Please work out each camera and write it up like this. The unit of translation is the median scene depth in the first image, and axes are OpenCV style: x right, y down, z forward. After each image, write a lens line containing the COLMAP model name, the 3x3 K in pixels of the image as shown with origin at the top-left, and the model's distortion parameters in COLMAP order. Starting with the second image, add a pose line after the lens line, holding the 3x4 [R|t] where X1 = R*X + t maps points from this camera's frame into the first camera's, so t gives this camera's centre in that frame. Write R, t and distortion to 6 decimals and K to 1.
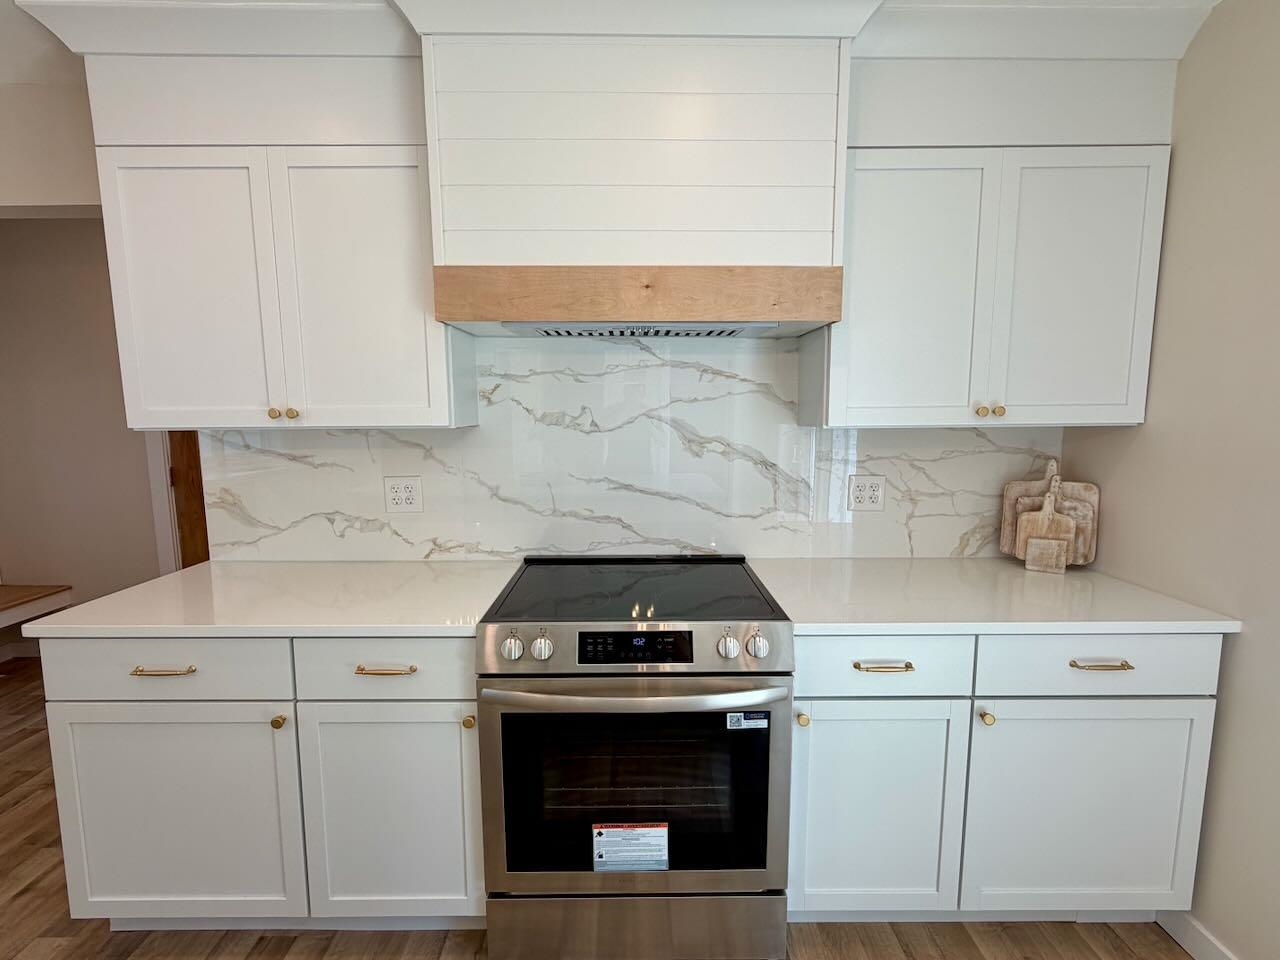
lens RADIAL K [[606.4, 0, 640.0], [0, 606.4, 480.0], [0, 0, 1]] dist [-0.001499, -0.000101]
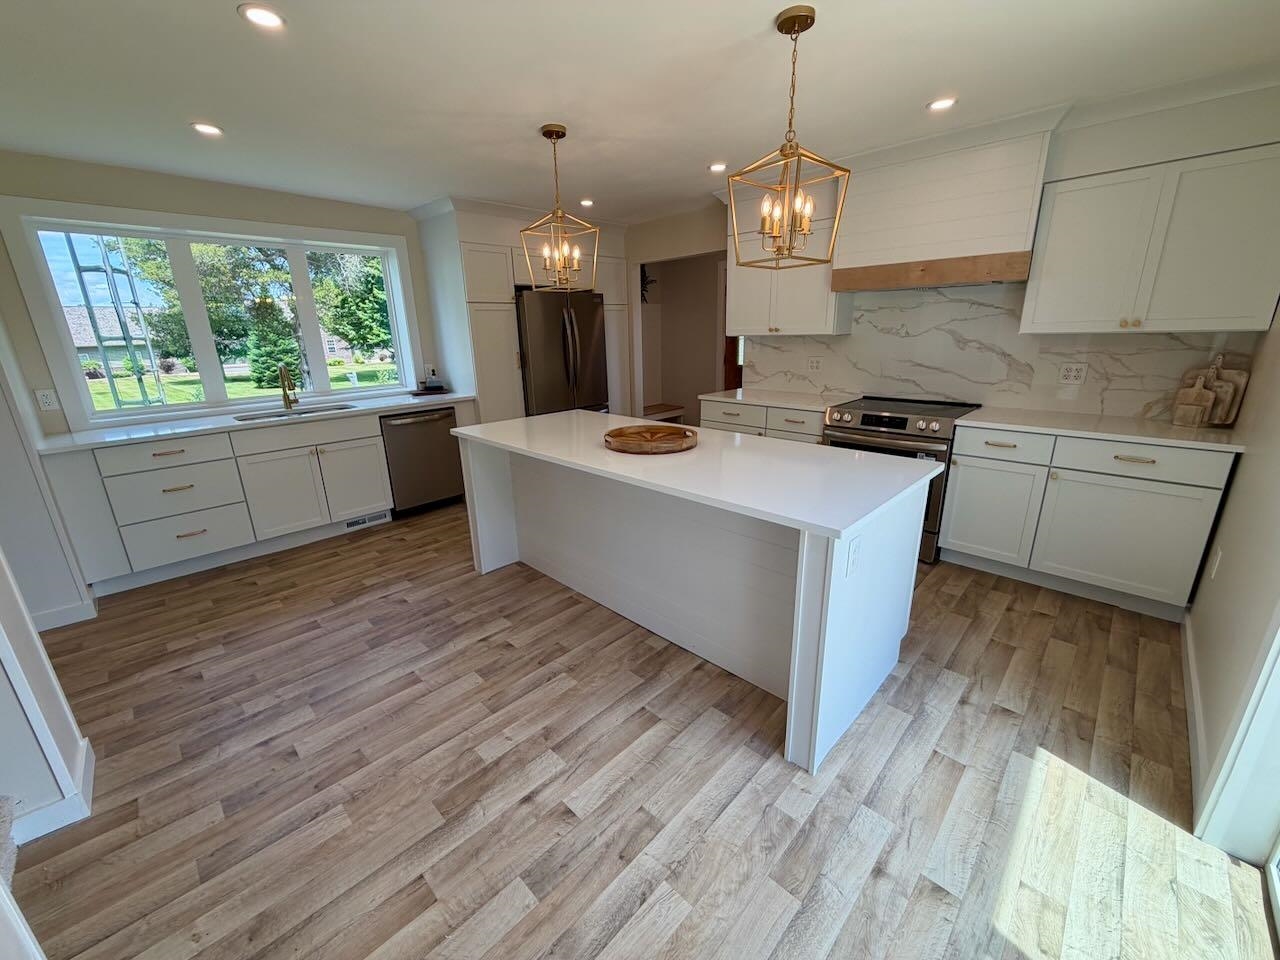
lens RADIAL K [[498.1, 0, 640.0], [0, 498.1, 480.0], [0, 0, 1]] dist [0.000833, 0.000099]
pose [[0.709685, 0.192643, -0.677669, 0.530704], [-0.060550, 0.975008, 0.213758, 0.089855], [0.701912, -0.110668, 0.703614, -0.899396]]
